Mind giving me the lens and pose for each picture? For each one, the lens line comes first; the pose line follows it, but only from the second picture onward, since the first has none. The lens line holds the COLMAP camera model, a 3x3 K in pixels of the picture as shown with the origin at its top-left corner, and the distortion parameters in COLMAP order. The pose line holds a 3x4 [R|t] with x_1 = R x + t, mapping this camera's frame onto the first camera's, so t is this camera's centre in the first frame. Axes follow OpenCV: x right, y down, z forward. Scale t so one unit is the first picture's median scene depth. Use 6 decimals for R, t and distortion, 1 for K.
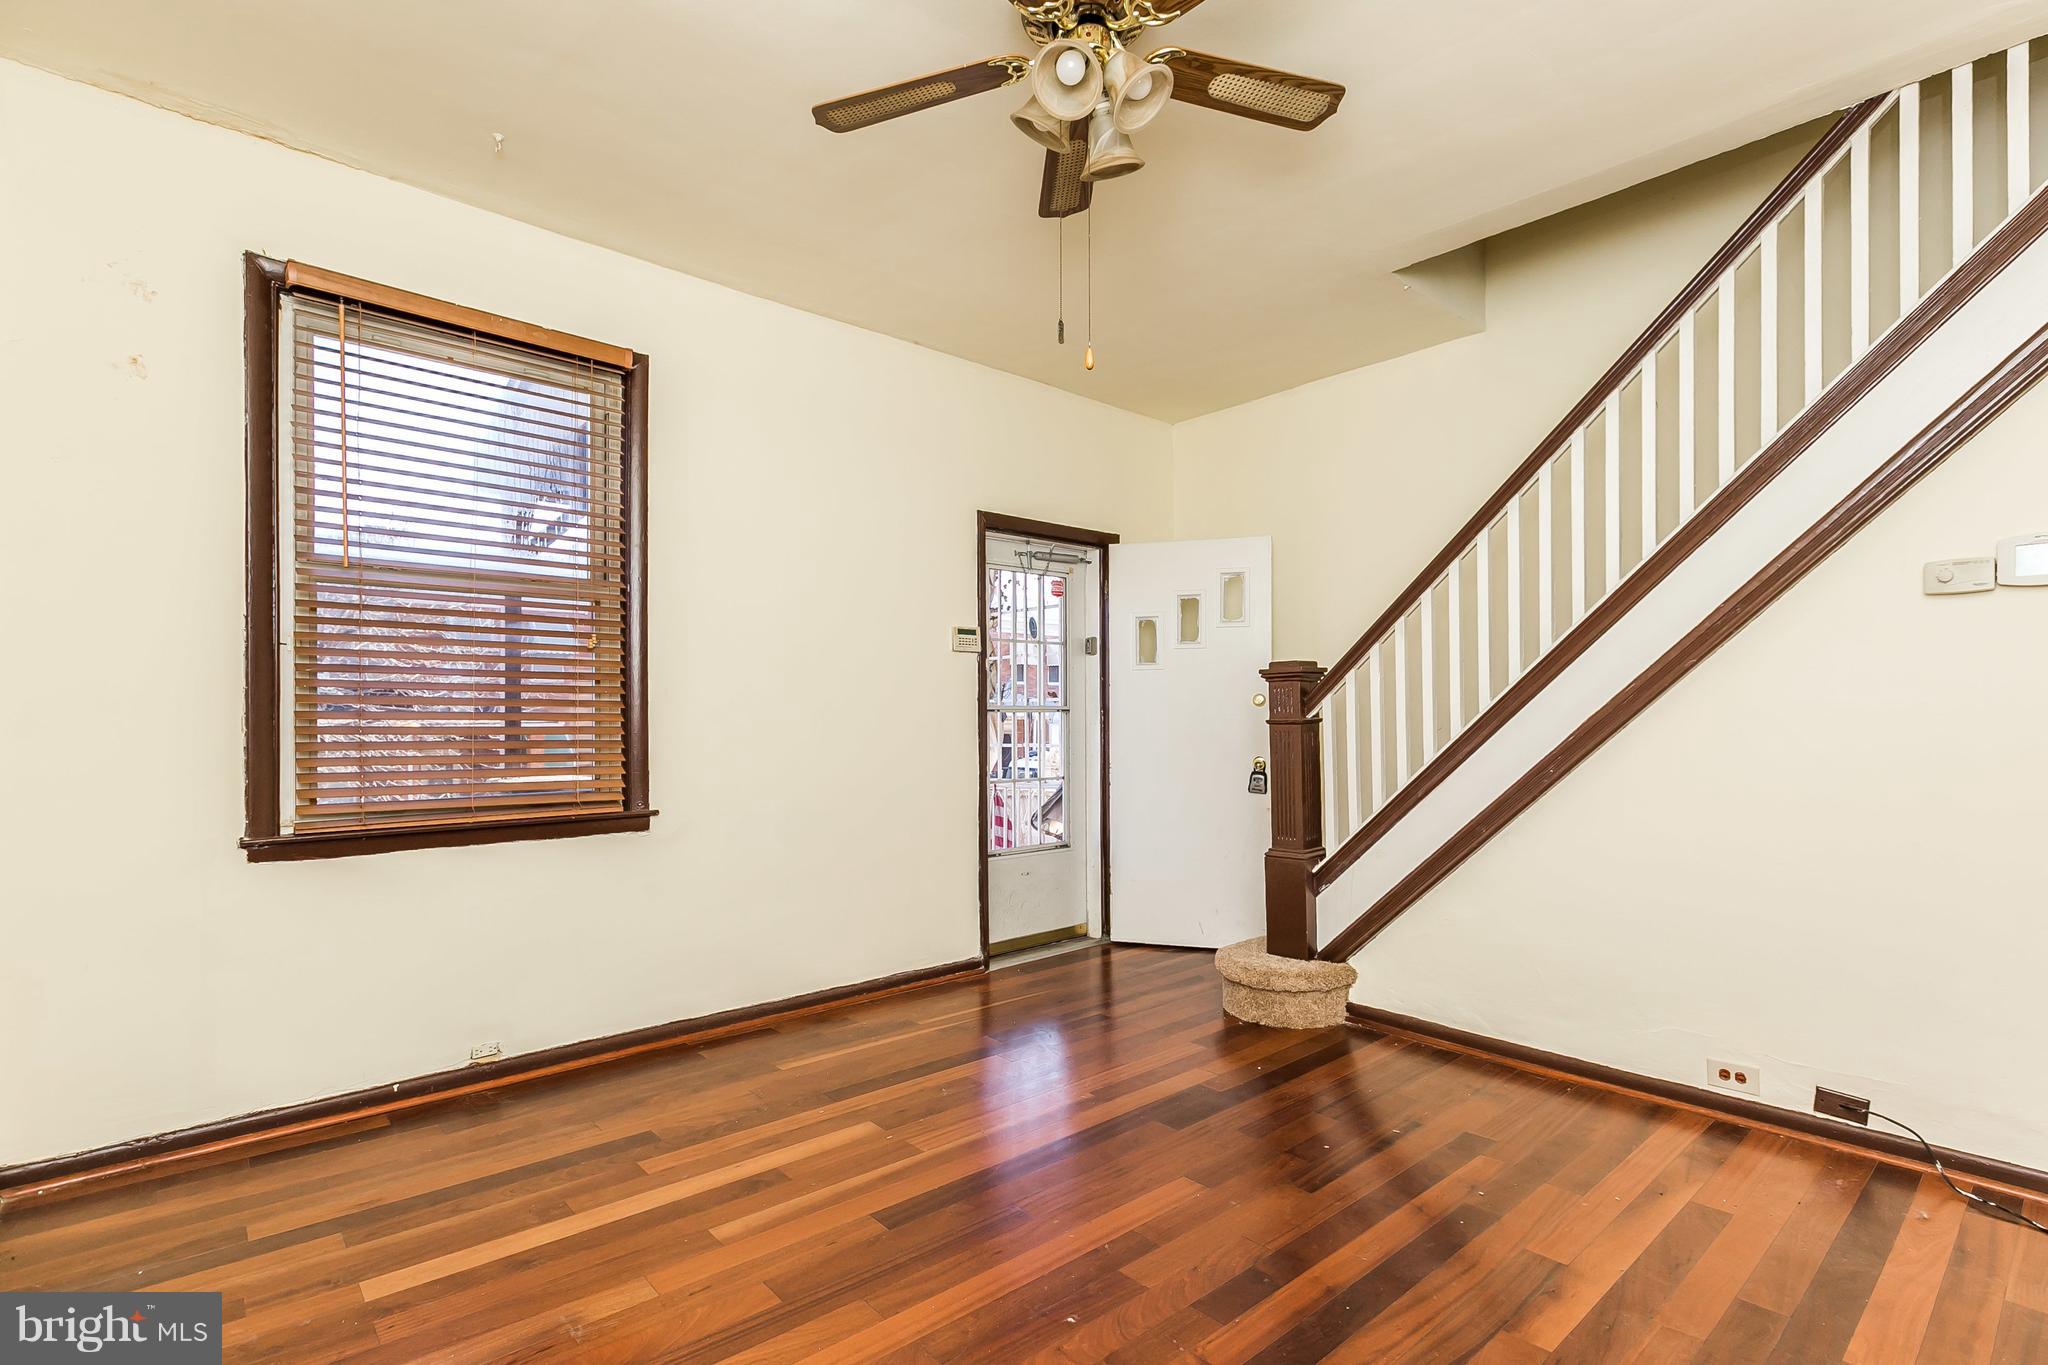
lens RADIAL K [[989.6, 0, 1033.7], [0, 989.6, 697.8], [0, 0, 1]] dist [0.015726, -0.000311]
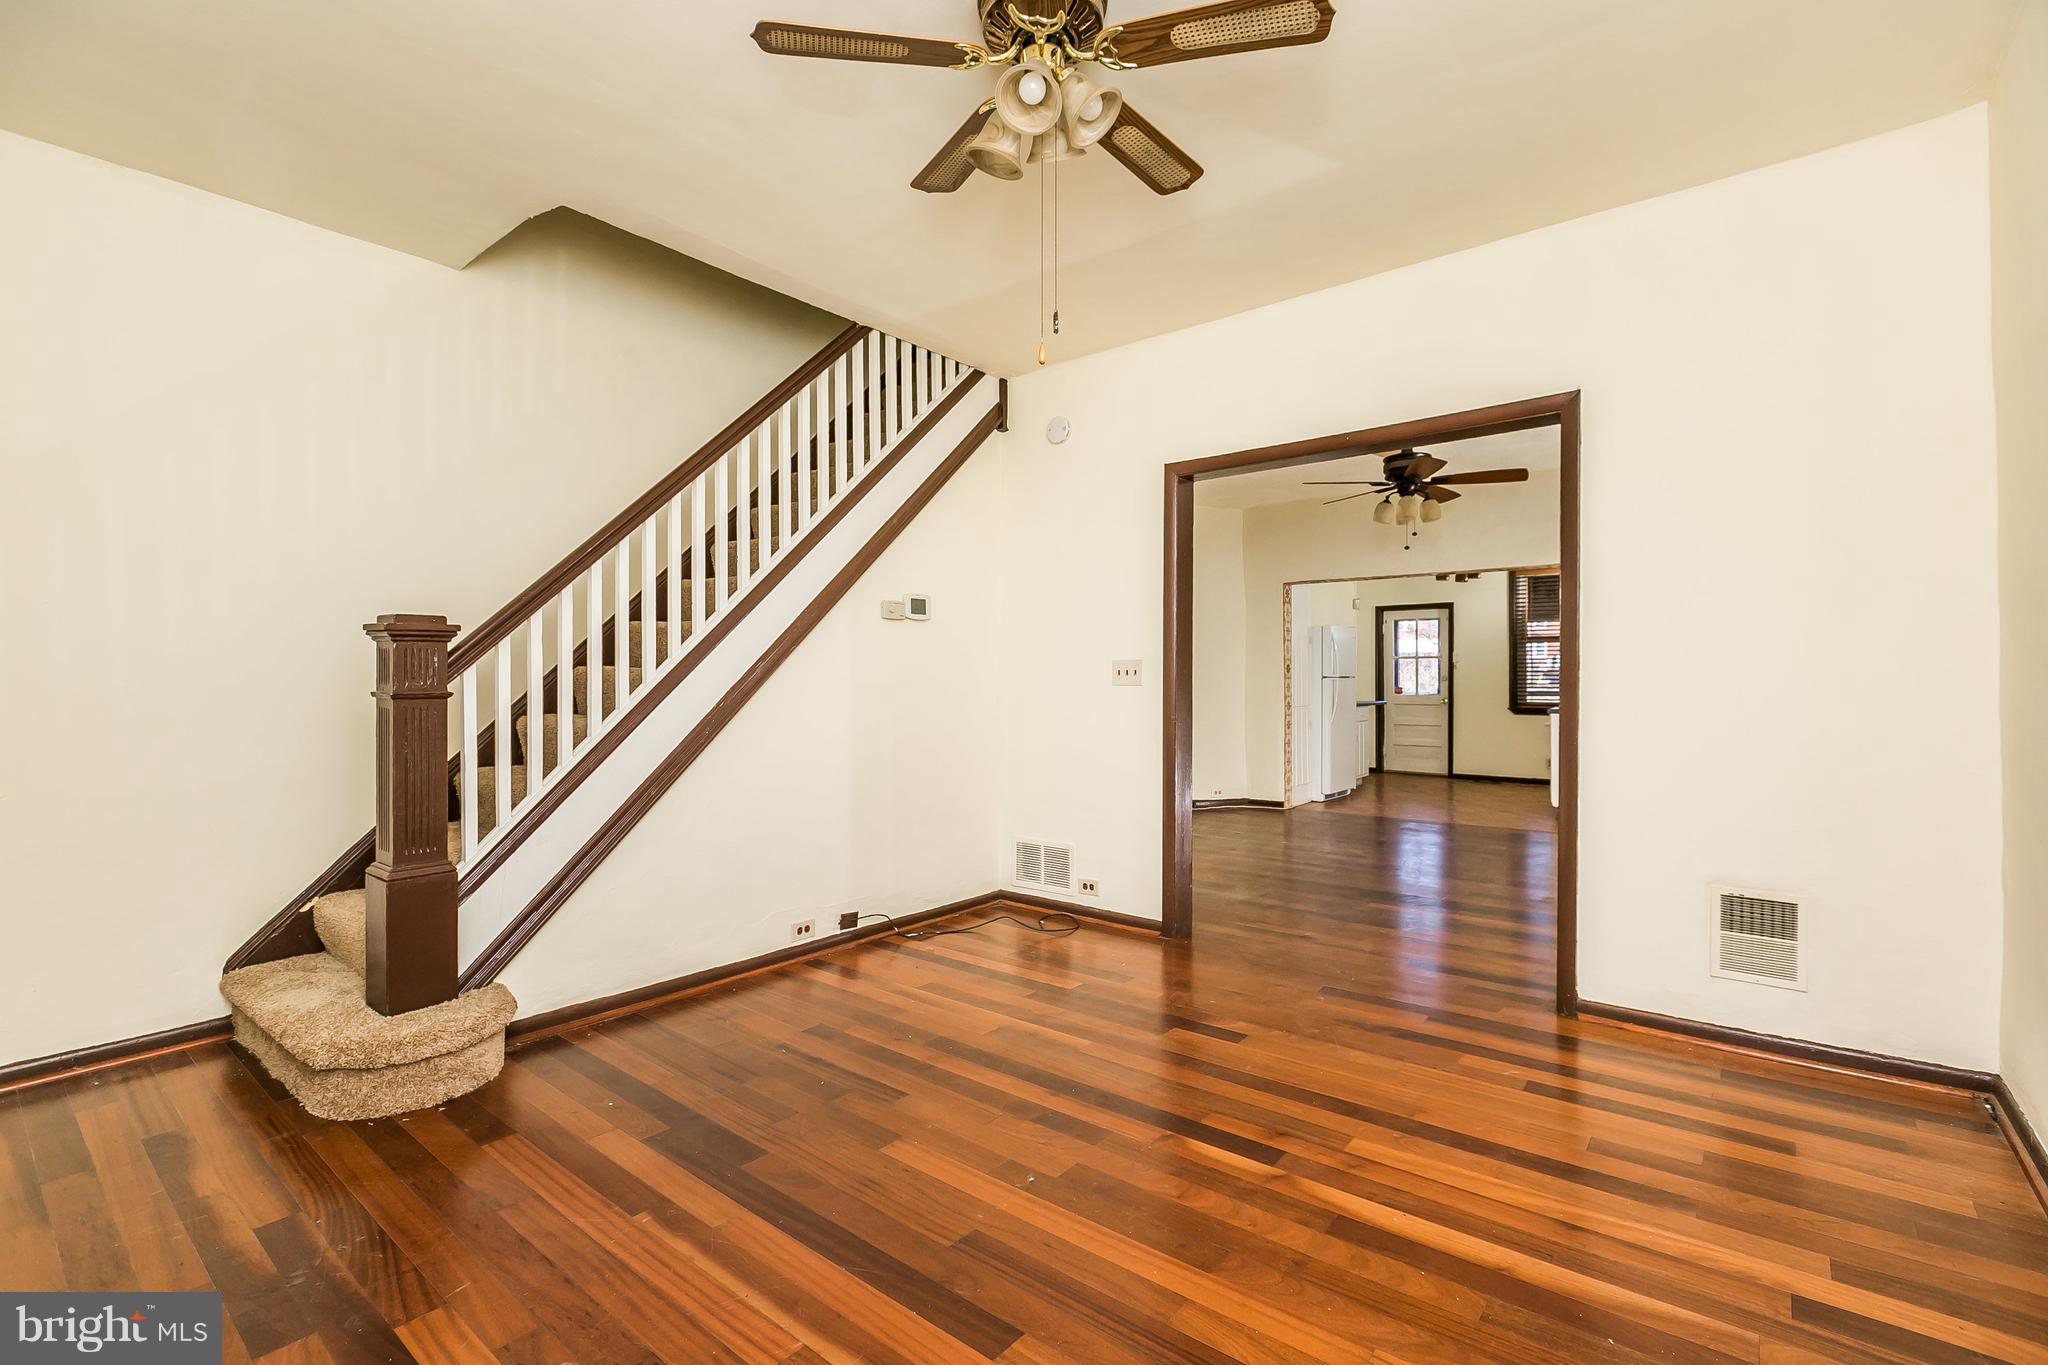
lens RADIAL K [[929.9, 0, 1012.5], [0, 929.9, 671.5], [0, 0, 1]] dist [0.002484, -0.000036]
pose [[-0.140867, 0.008448, 0.989993, -0.605933], [-0.008150, 0.999920, -0.009693, 0.006654], [-0.989995, -0.009434, -0.140786, 0.761510]]
